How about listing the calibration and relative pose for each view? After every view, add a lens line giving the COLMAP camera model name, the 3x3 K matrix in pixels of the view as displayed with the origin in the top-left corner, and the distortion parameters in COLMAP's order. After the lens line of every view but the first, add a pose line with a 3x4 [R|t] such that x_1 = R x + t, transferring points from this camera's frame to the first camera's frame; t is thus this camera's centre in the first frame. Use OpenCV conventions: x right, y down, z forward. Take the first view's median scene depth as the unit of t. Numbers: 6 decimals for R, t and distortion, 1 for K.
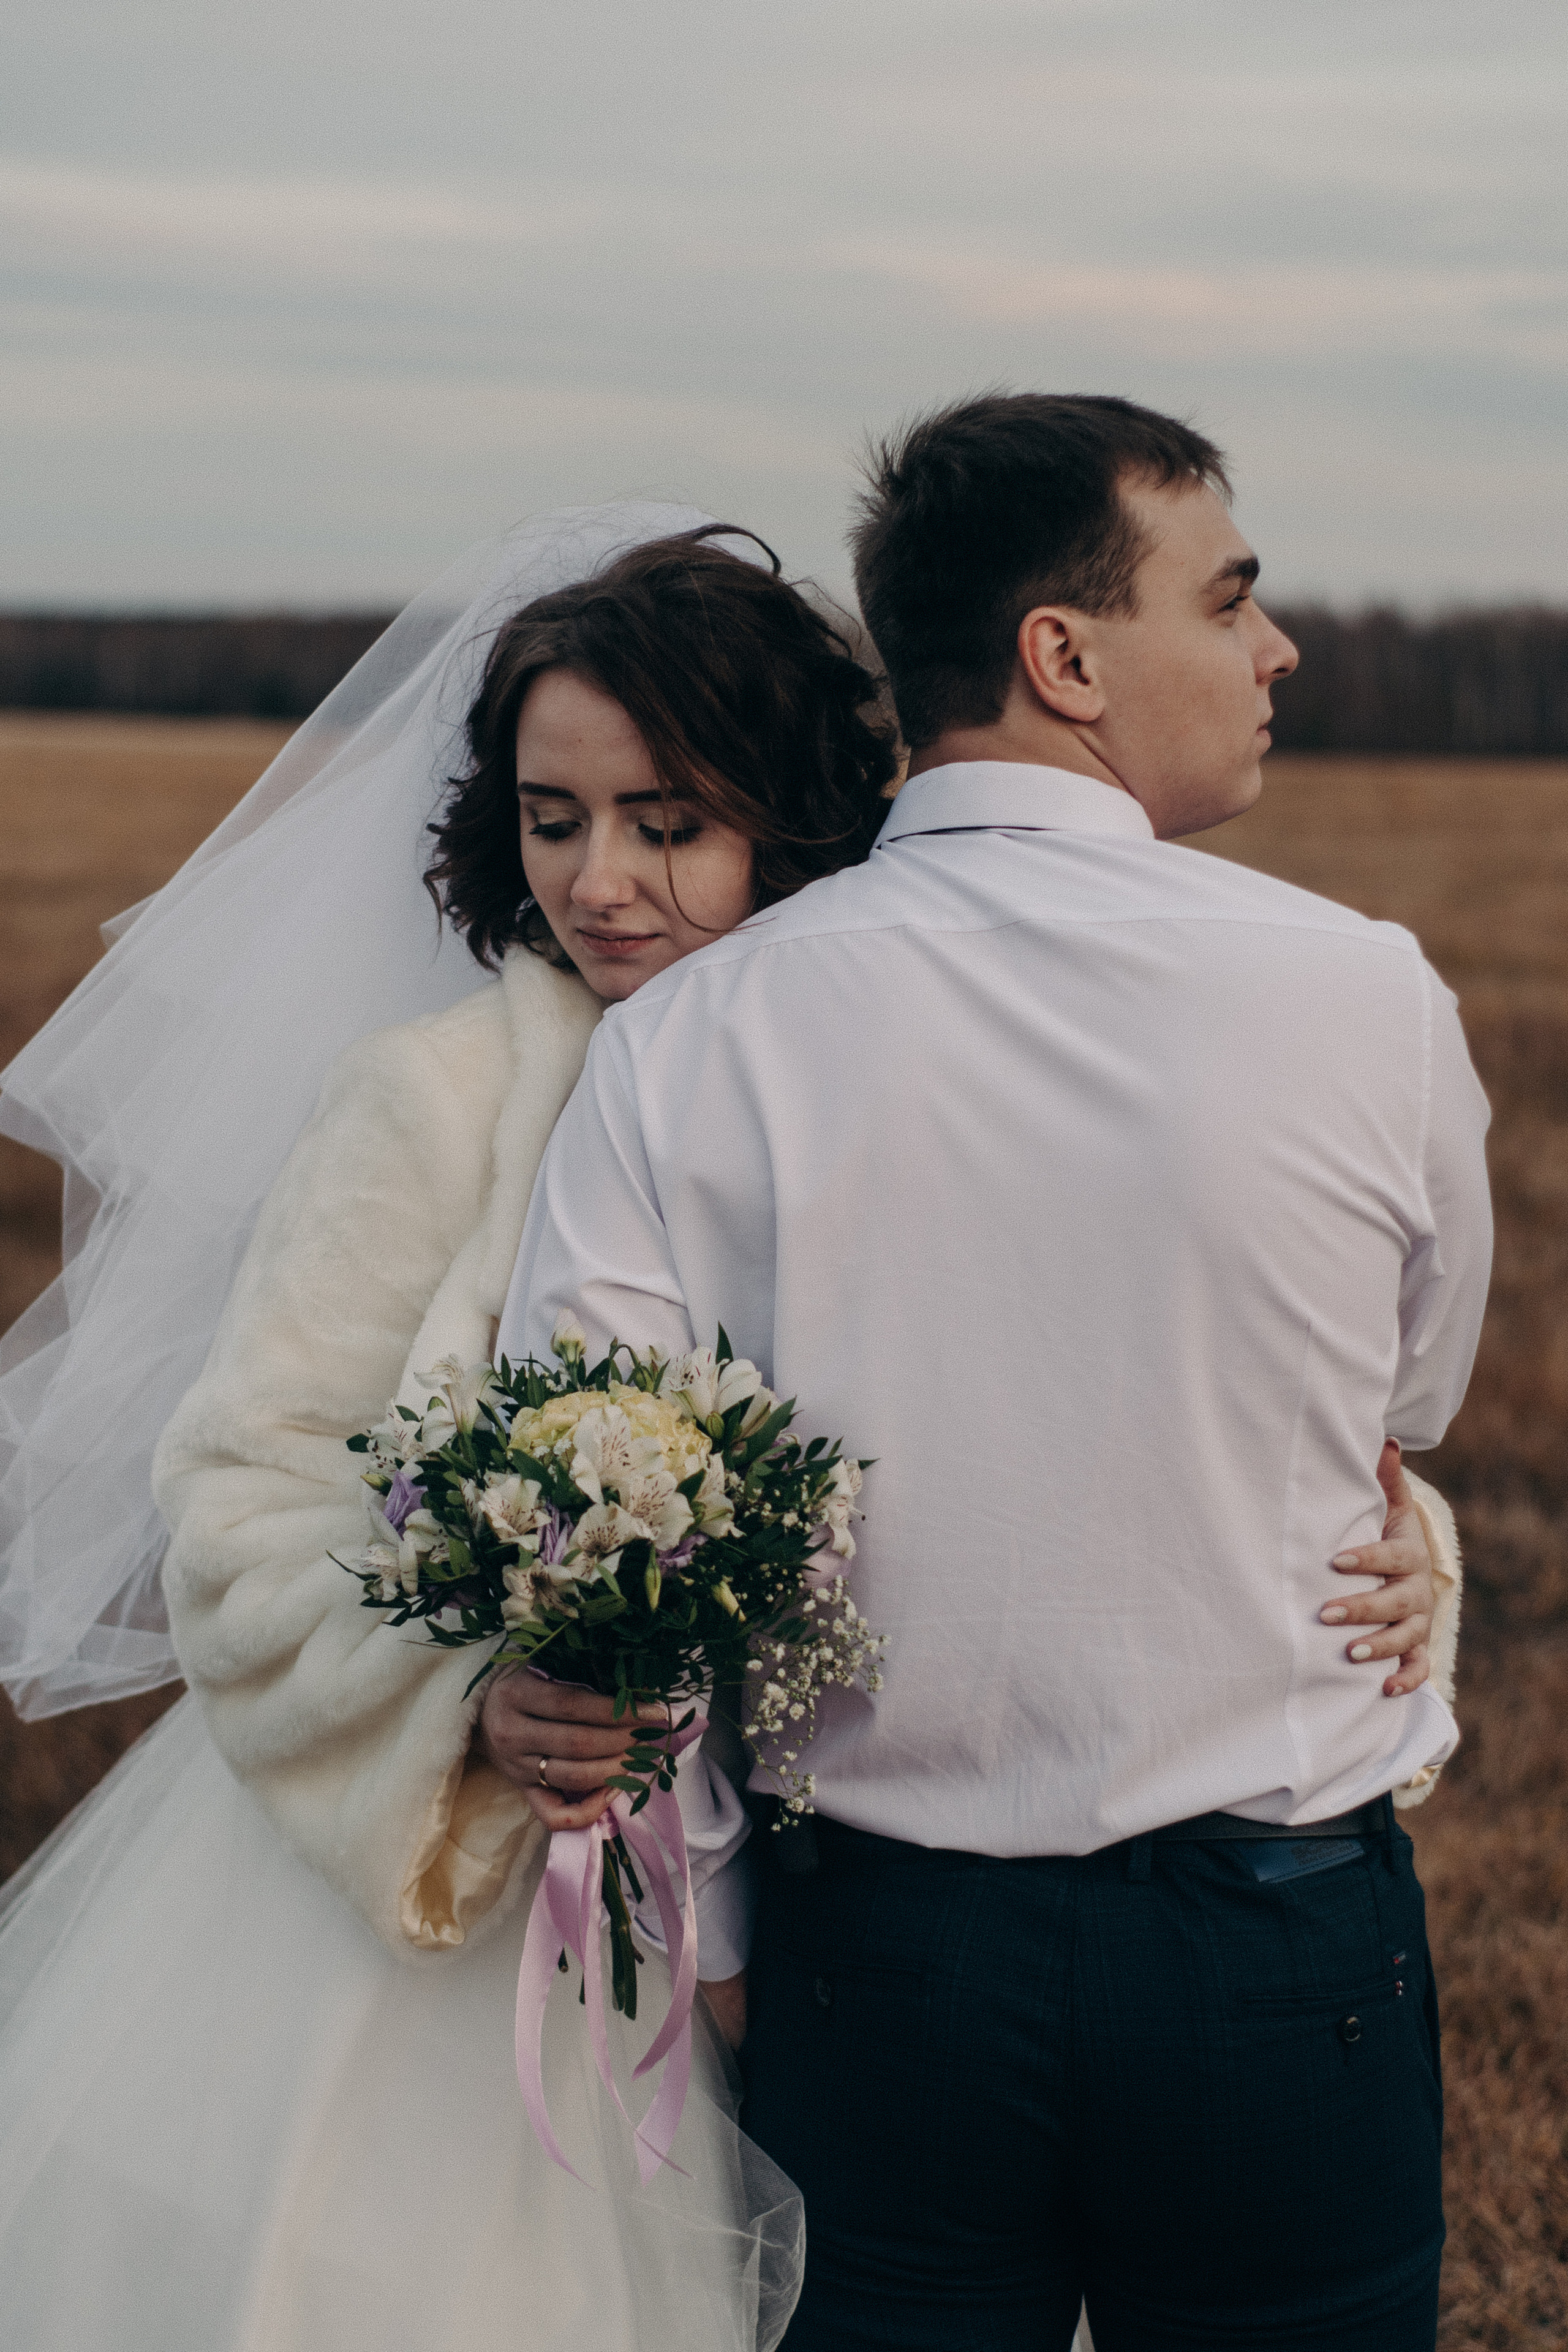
lens RADIAL K [[5124.5, 0, 781.9], [0, 5124.5, 1166.1], [0, 0, 1]] dist [0.111926, 0.000000]
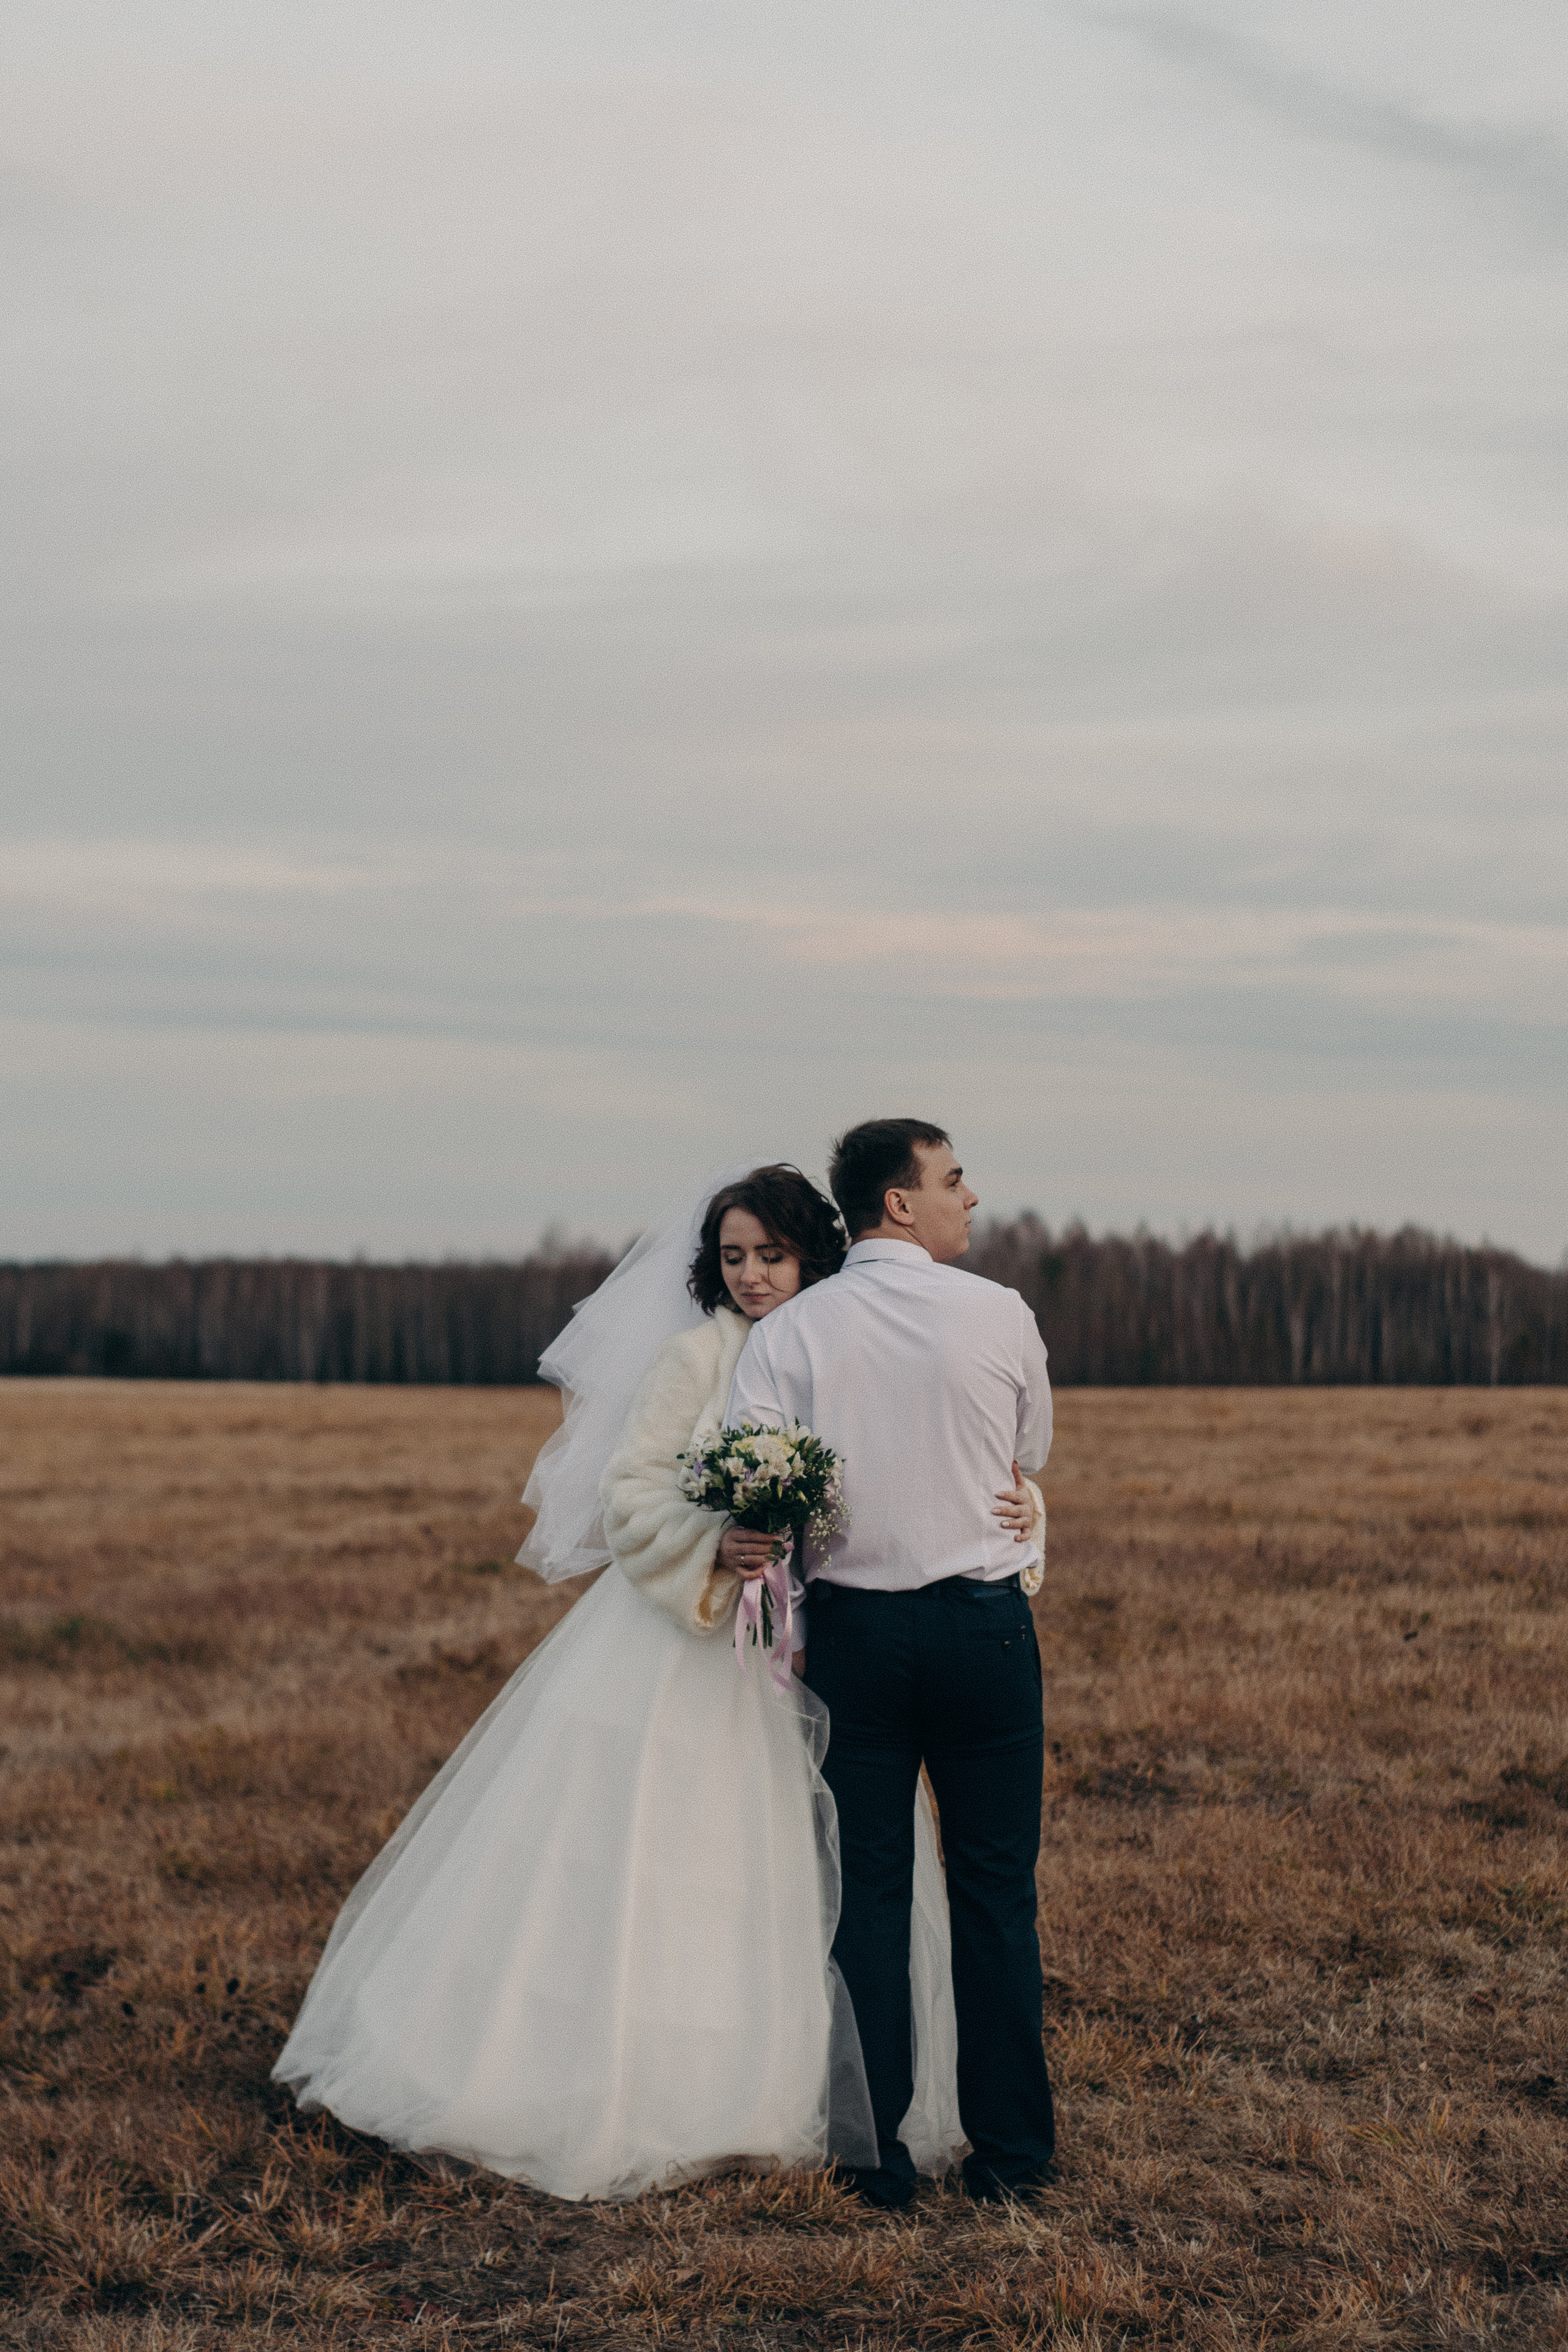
lens RADIAL K [[5124.5, 0, 785.9], [0, 5124.5, 1178.7], [0, 0, 1]] dist [0.111926, 0.000000]
pose [[0.999243, -0.020457, 0.033085, -0.114535], [0.024780, 0.990394, -0.136035, 0.302013], [-0.029984, 0.136751, 0.990151, -2.035352]]
